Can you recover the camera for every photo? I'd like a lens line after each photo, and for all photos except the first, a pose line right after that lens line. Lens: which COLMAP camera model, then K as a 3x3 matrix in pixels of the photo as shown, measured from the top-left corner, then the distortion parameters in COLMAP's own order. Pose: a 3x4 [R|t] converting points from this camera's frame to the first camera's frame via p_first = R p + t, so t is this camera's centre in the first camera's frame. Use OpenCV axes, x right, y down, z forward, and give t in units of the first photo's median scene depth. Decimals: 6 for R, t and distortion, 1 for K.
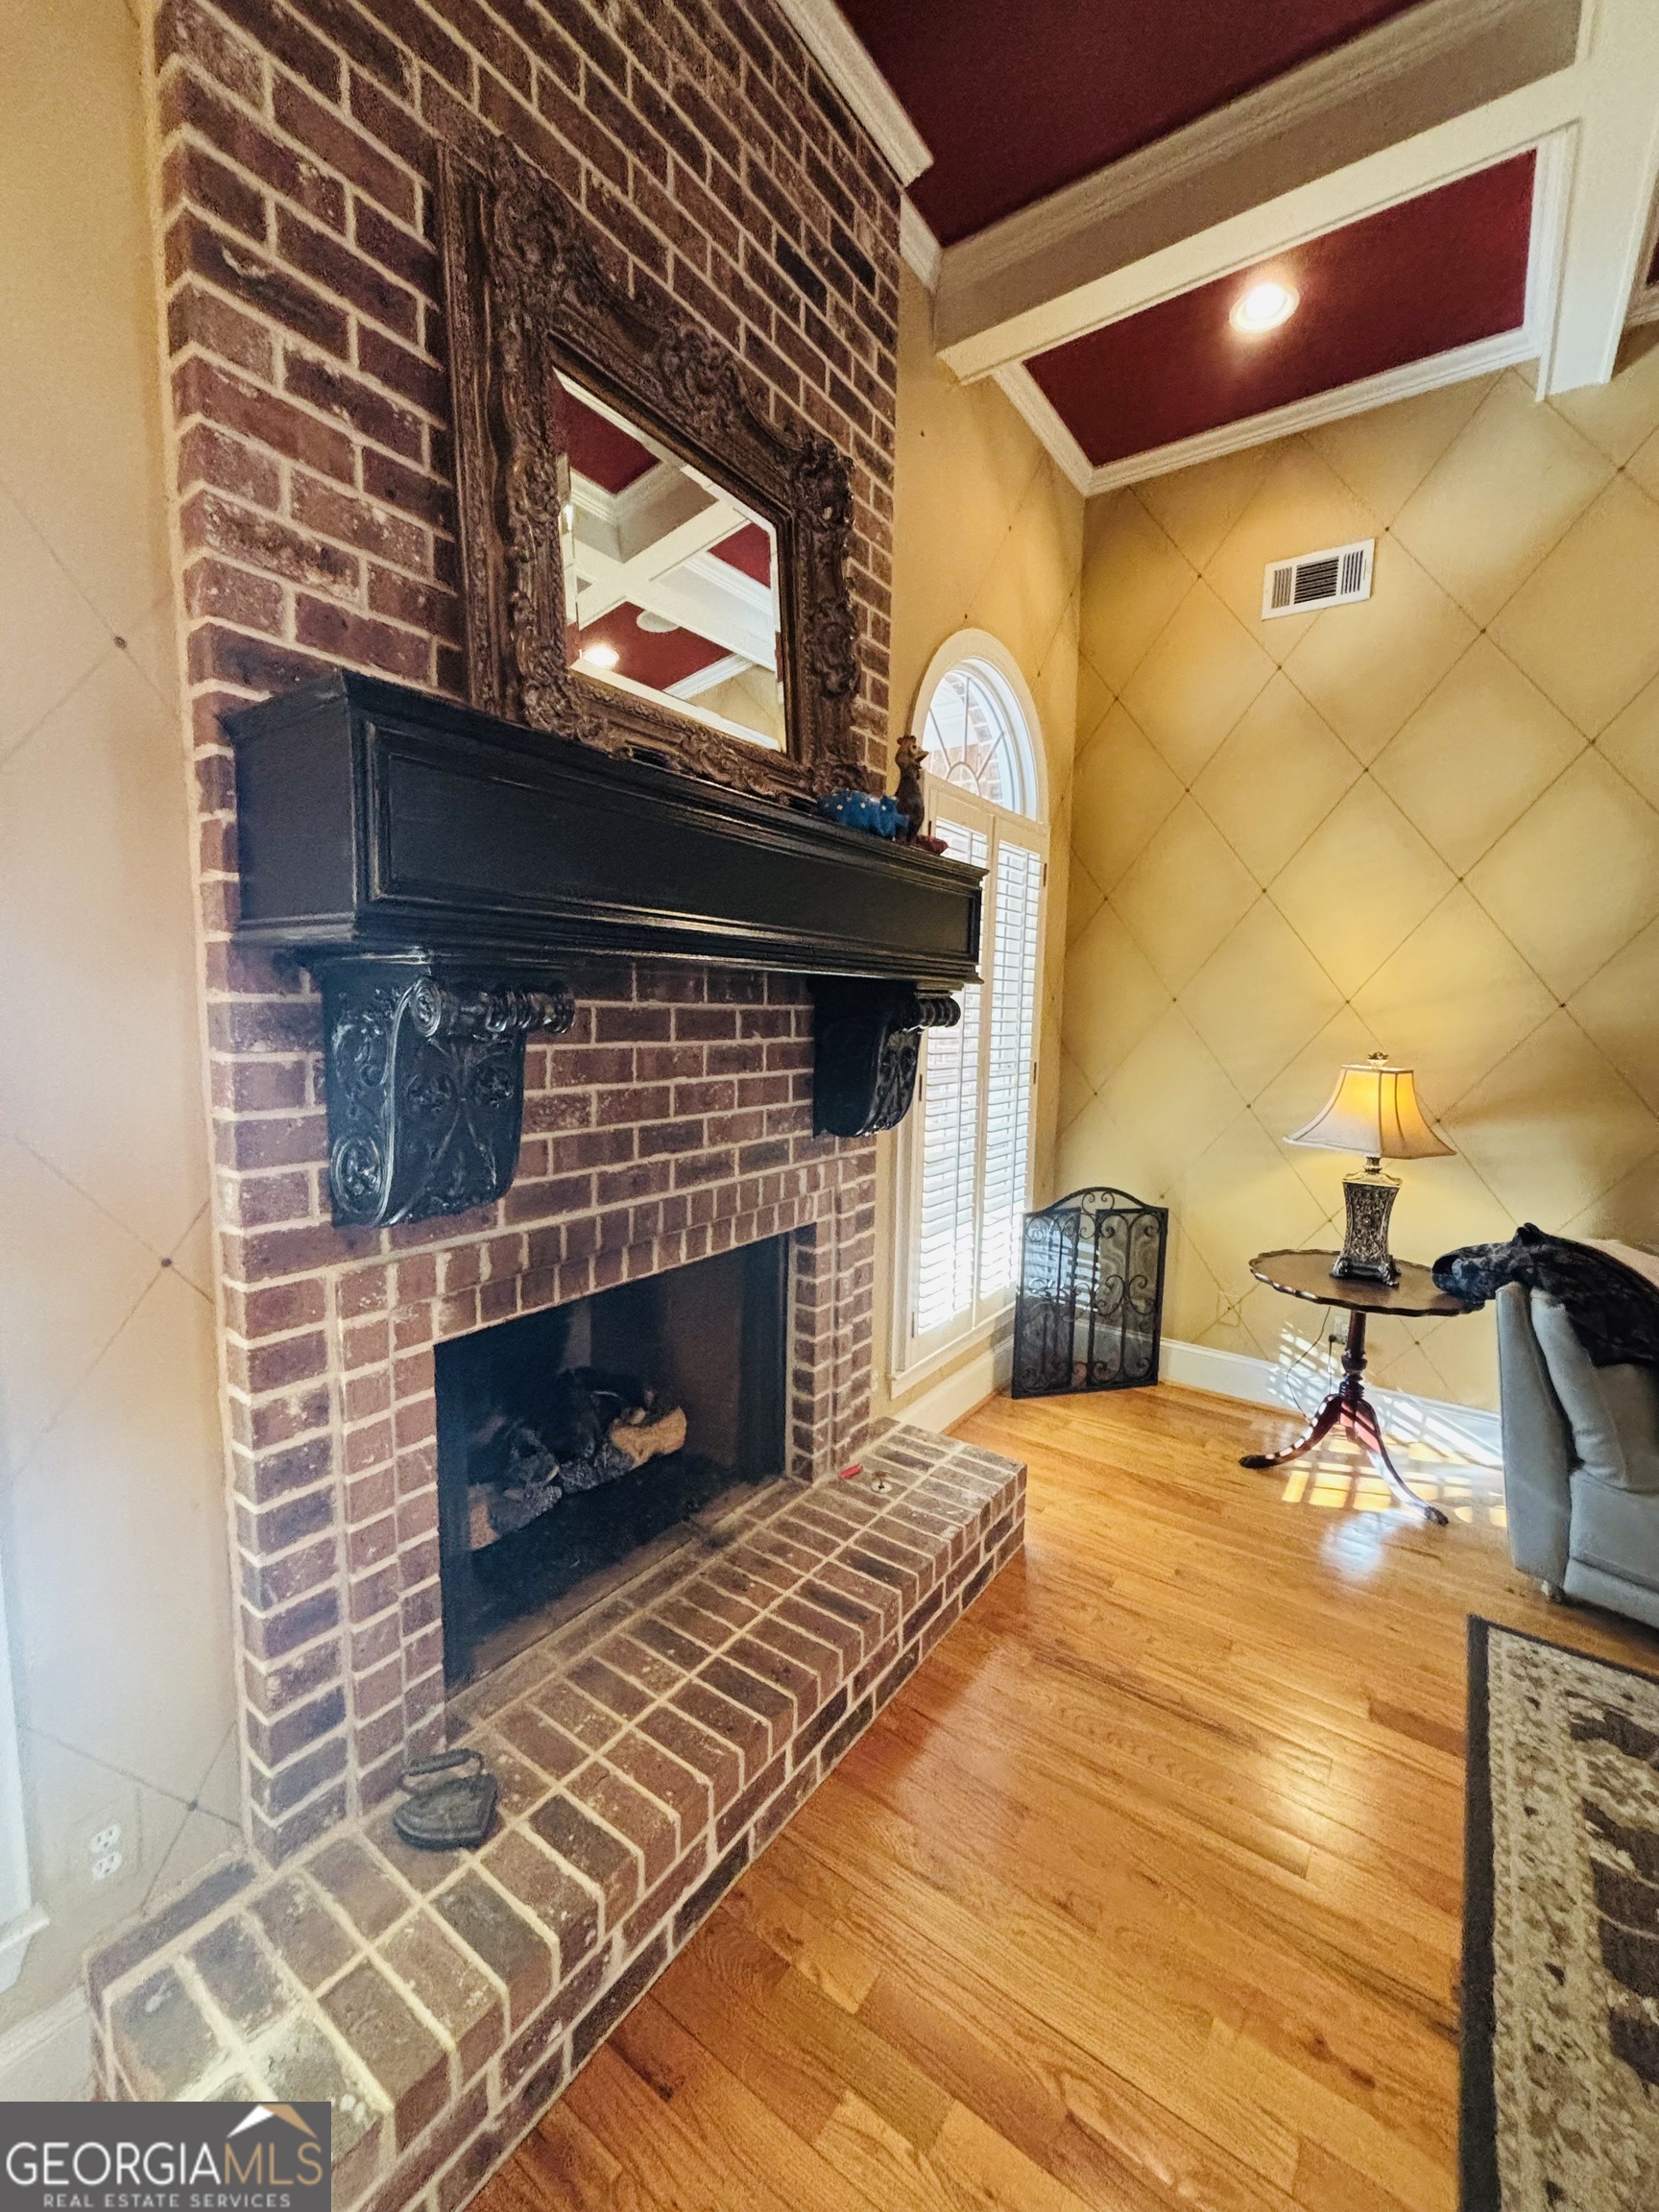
lens RADIAL K [[880.2, 0, 831.5], [0, 880.2, 1104.0], [0, 0, 1]] dist [-0.000783, -0.000465]
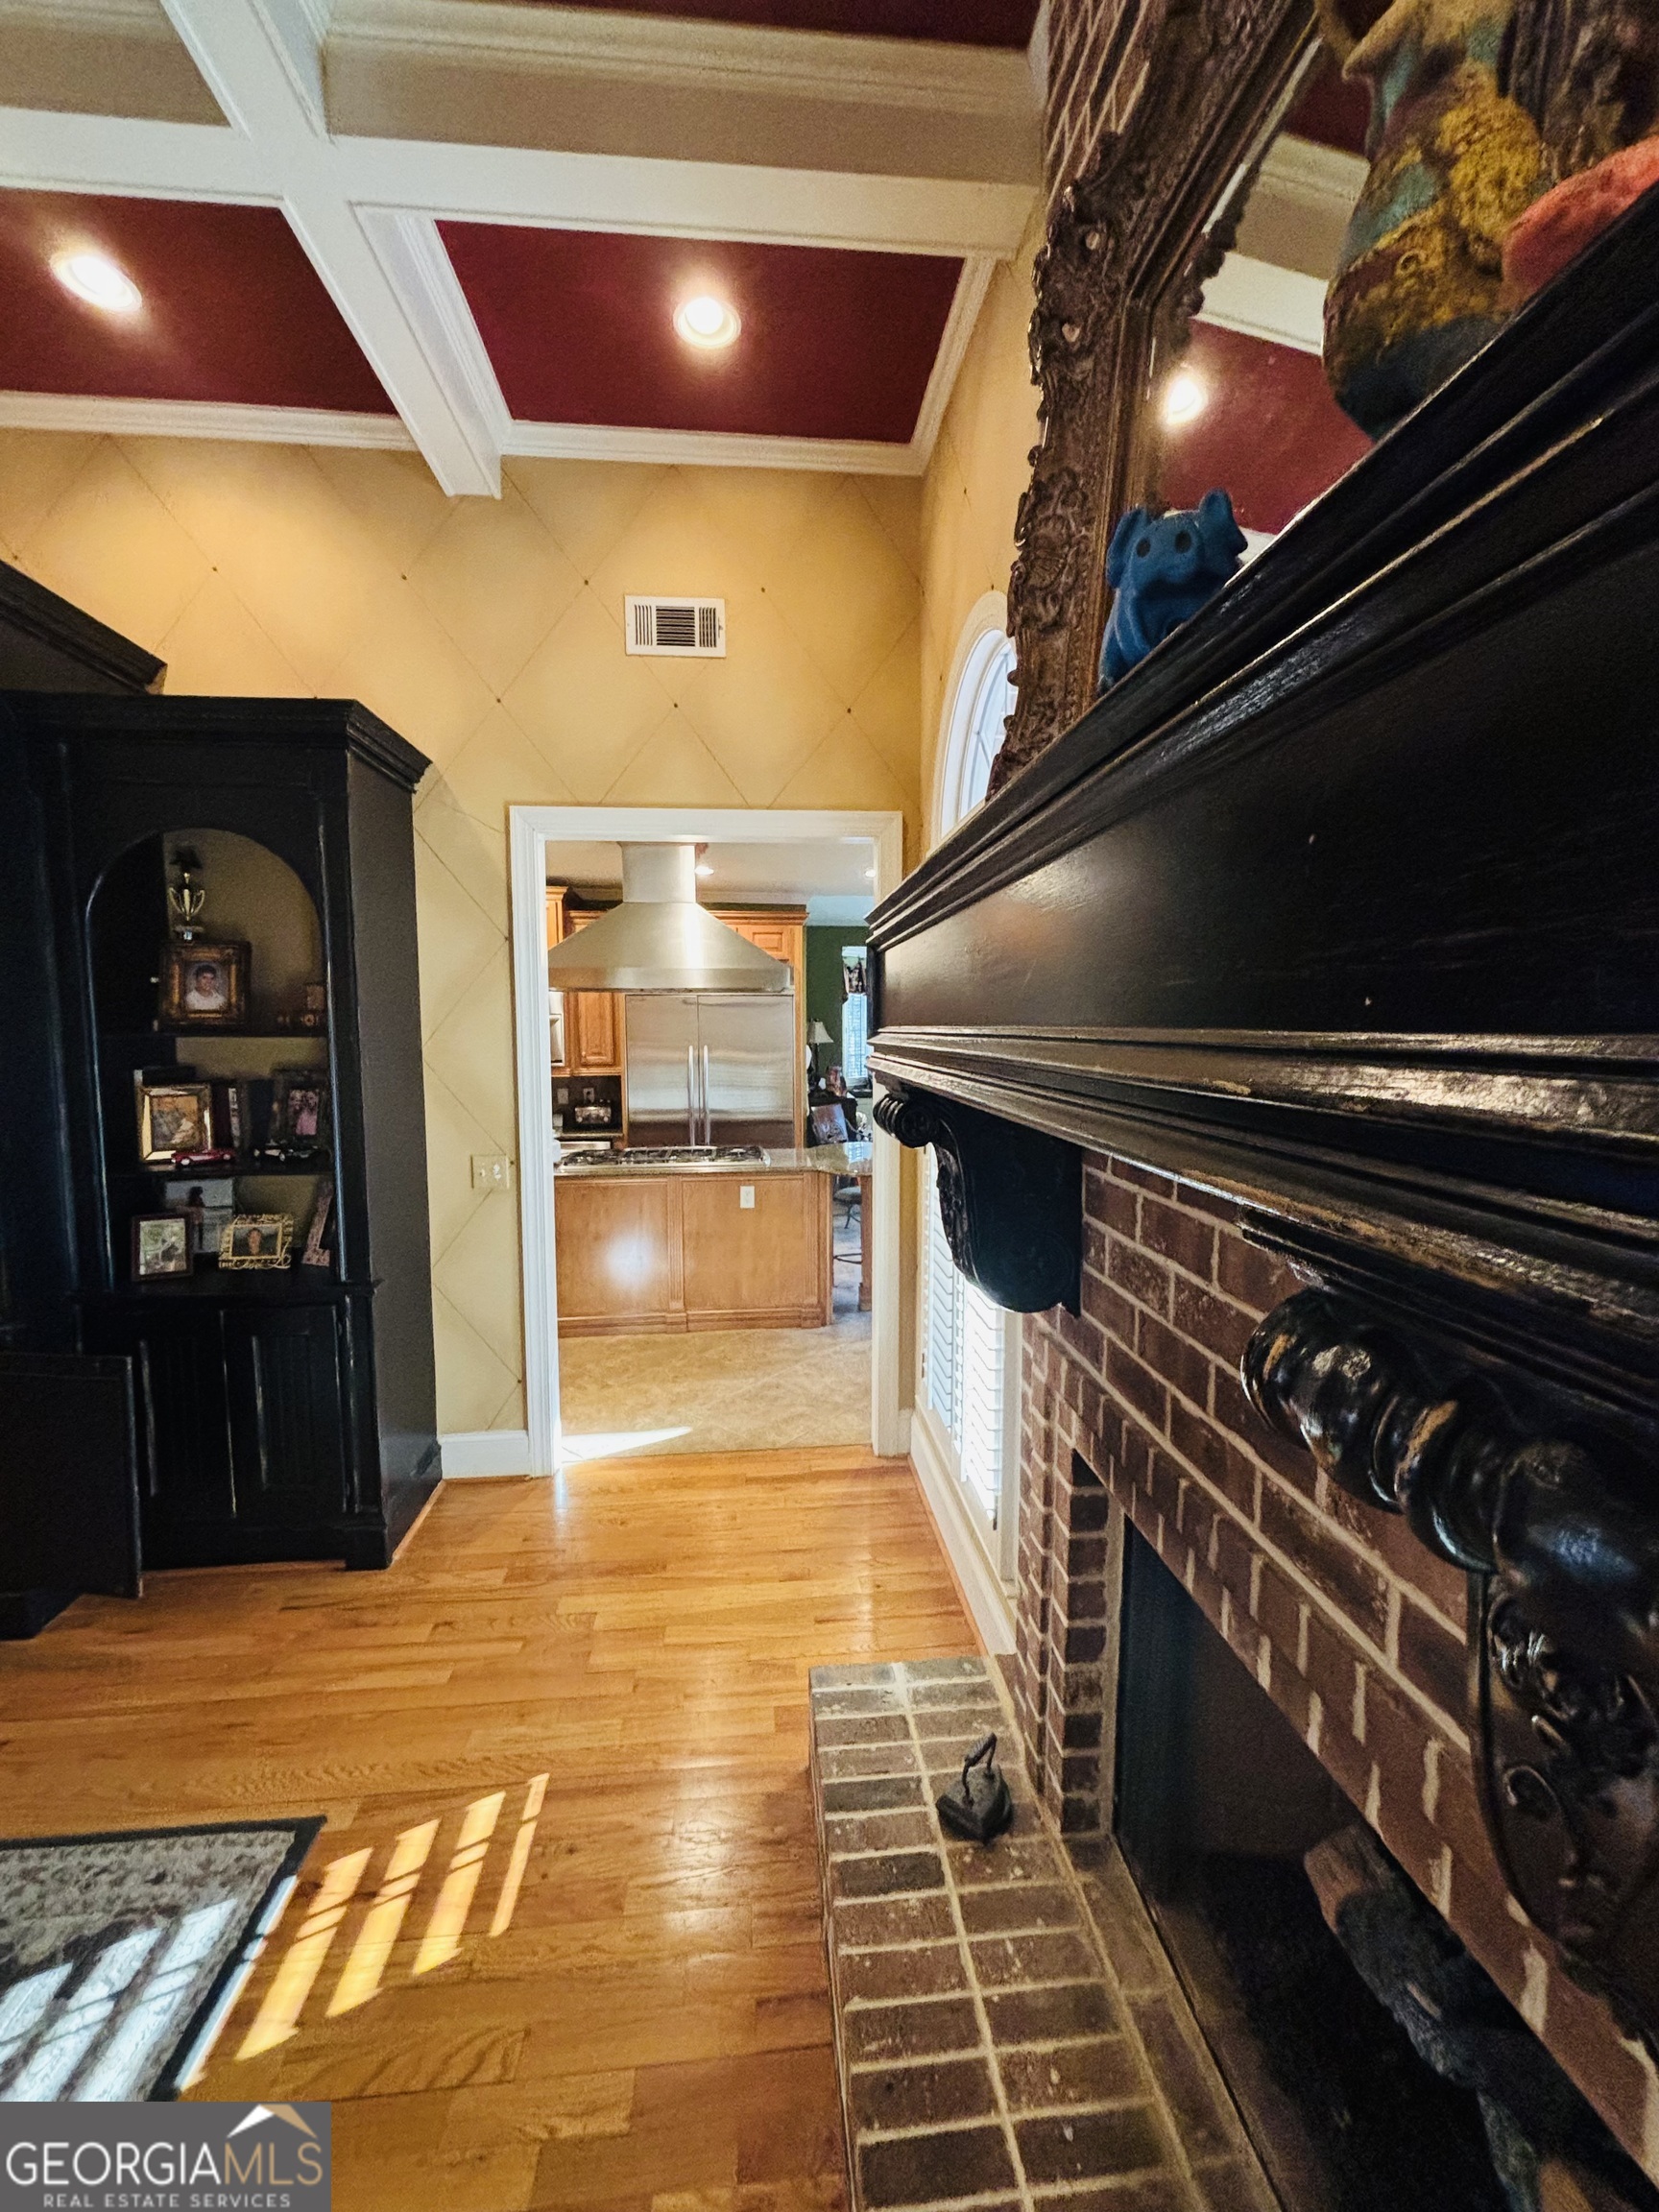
lens RADIAL K [[880.2, 0, 831.5], [0, 880.2, 1104.0], [0, 0, 1]] dist [-0.000783, -0.000465]
pose [[-0.752131, 0.039640, -0.657820, 0.362309], [-0.089035, 0.982925, 0.161032, -0.223538], [0.652971, 0.179686, -0.735759, 1.285450]]
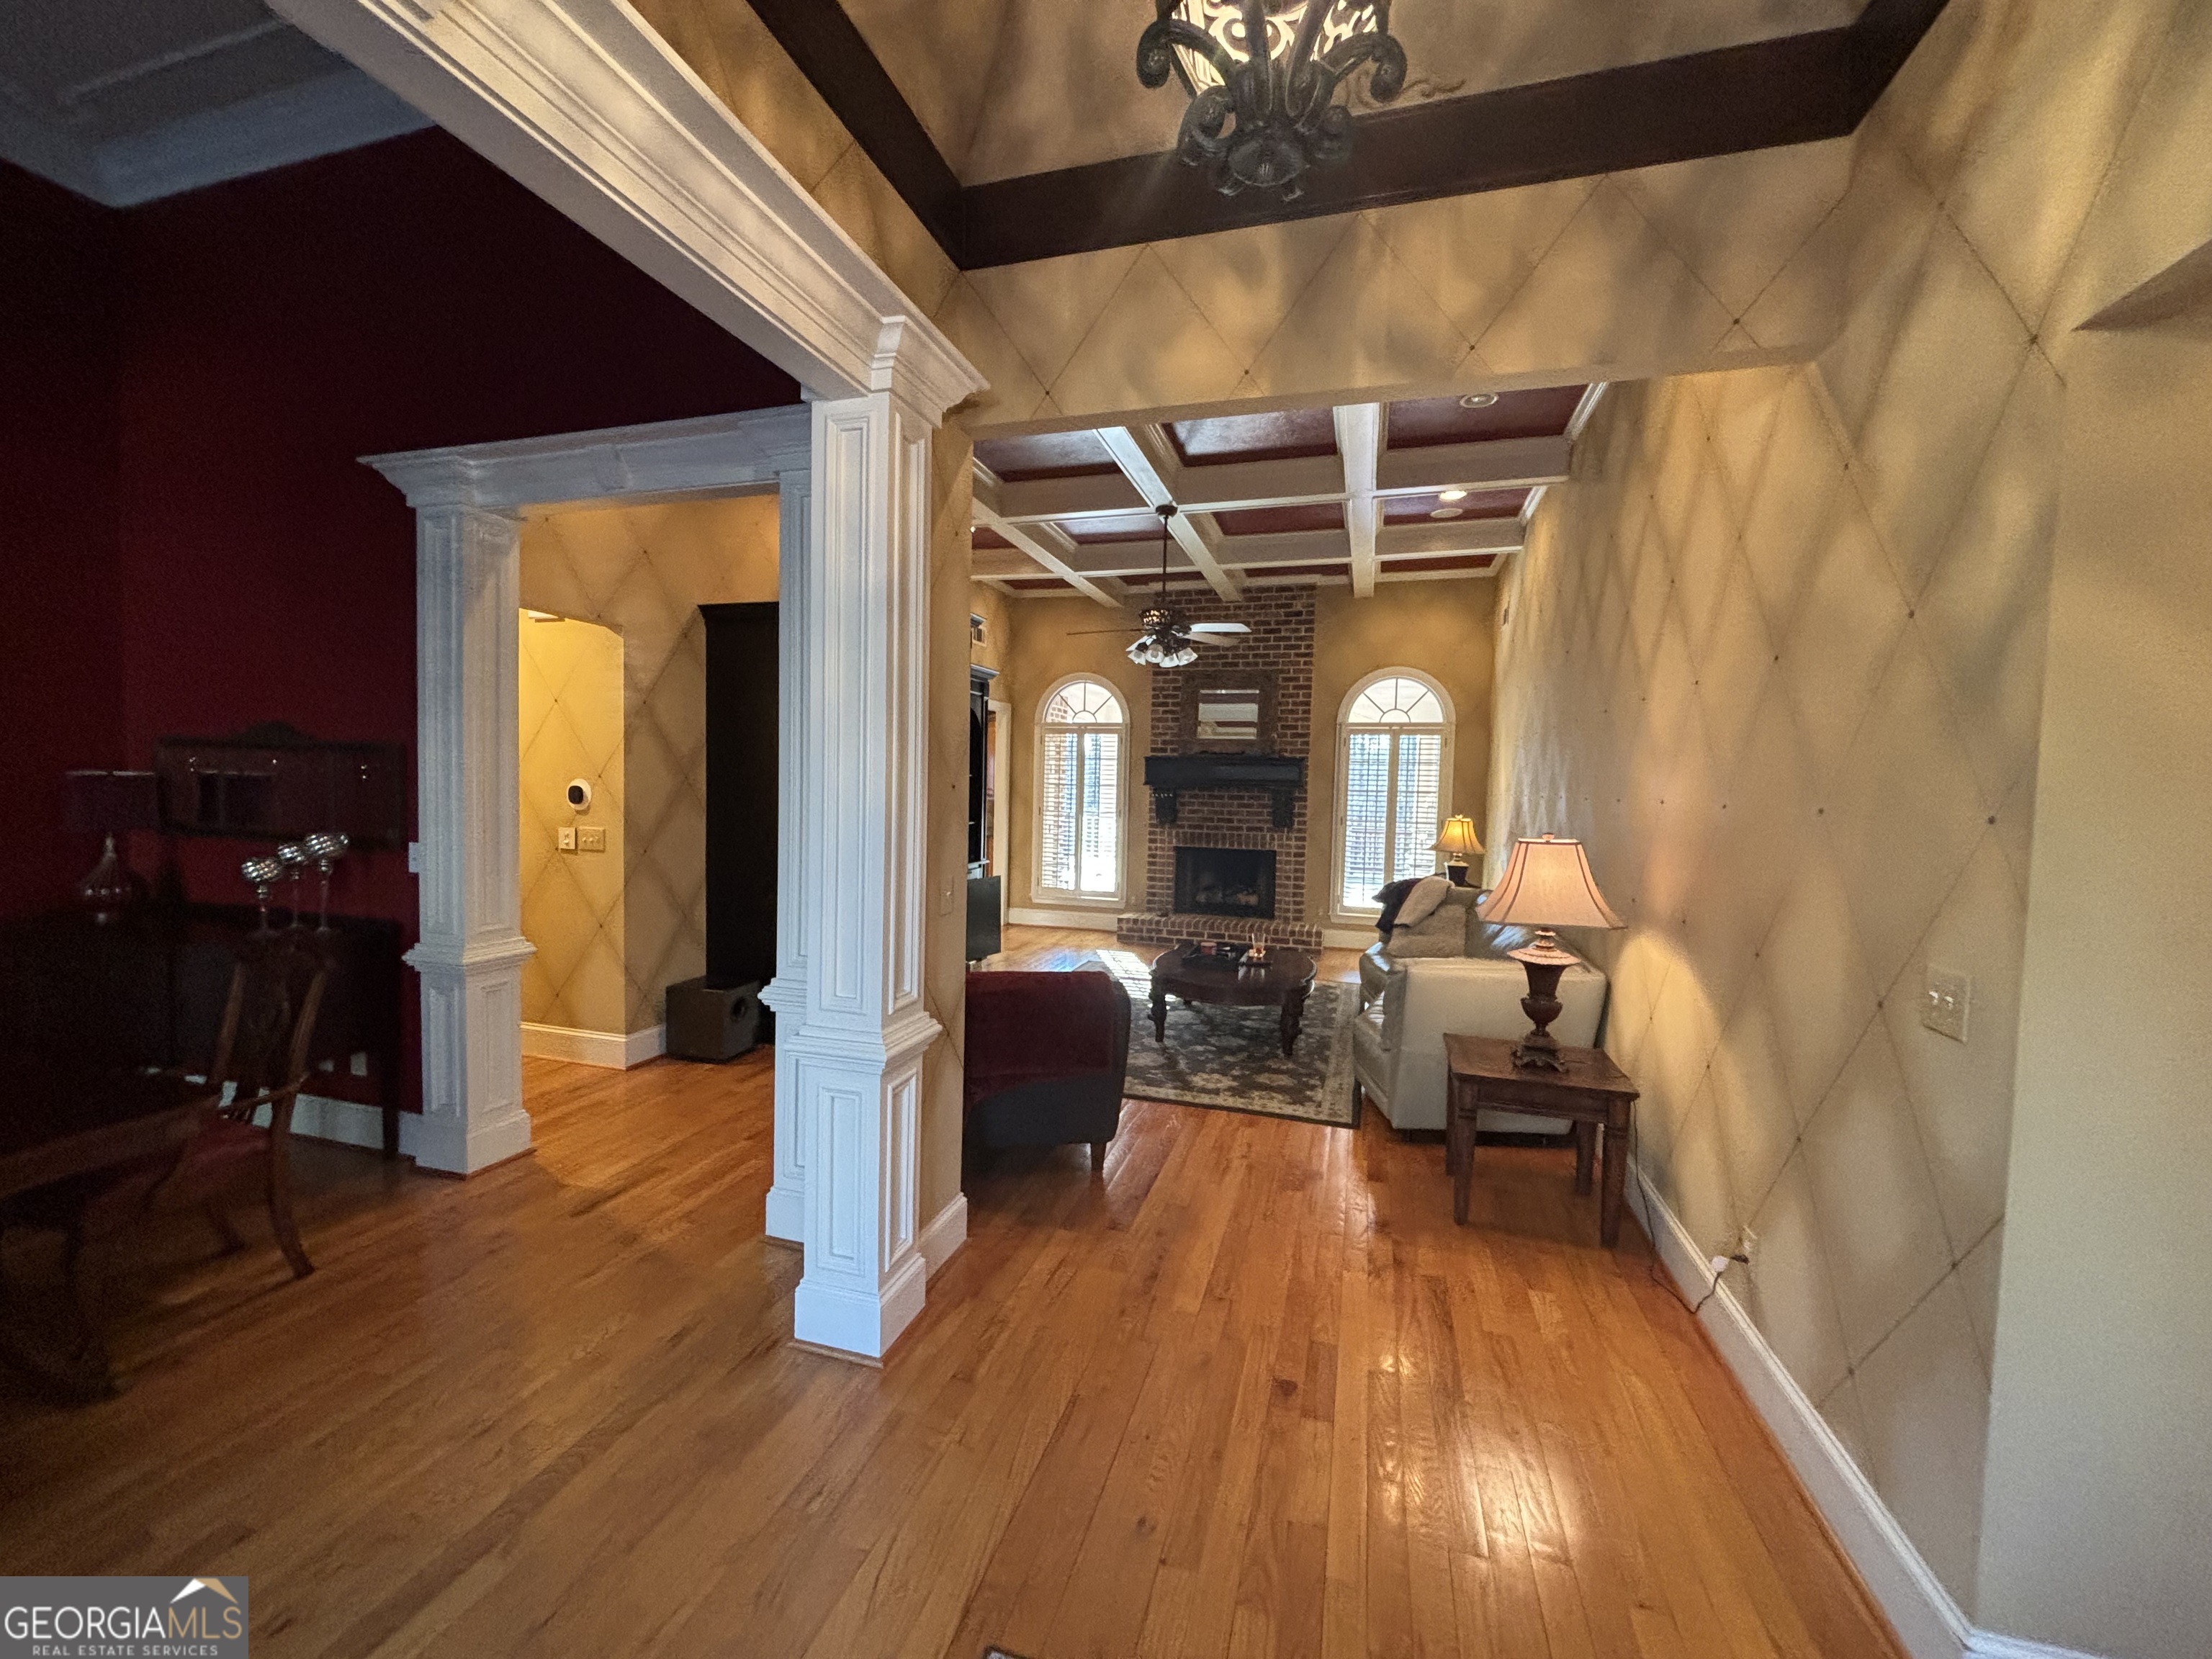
lens RADIAL K [[880.2, 0, 1092.3], [0, 880.2, 839.0], [0, 0, 1]] dist [-0.000783, -0.000465]
pose [[0.316546, 0.043348, -0.947586, 4.626988], [-0.121967, 0.992523, 0.004660, 0.229769], [0.940703, 0.114099, 0.319466, -1.366230]]
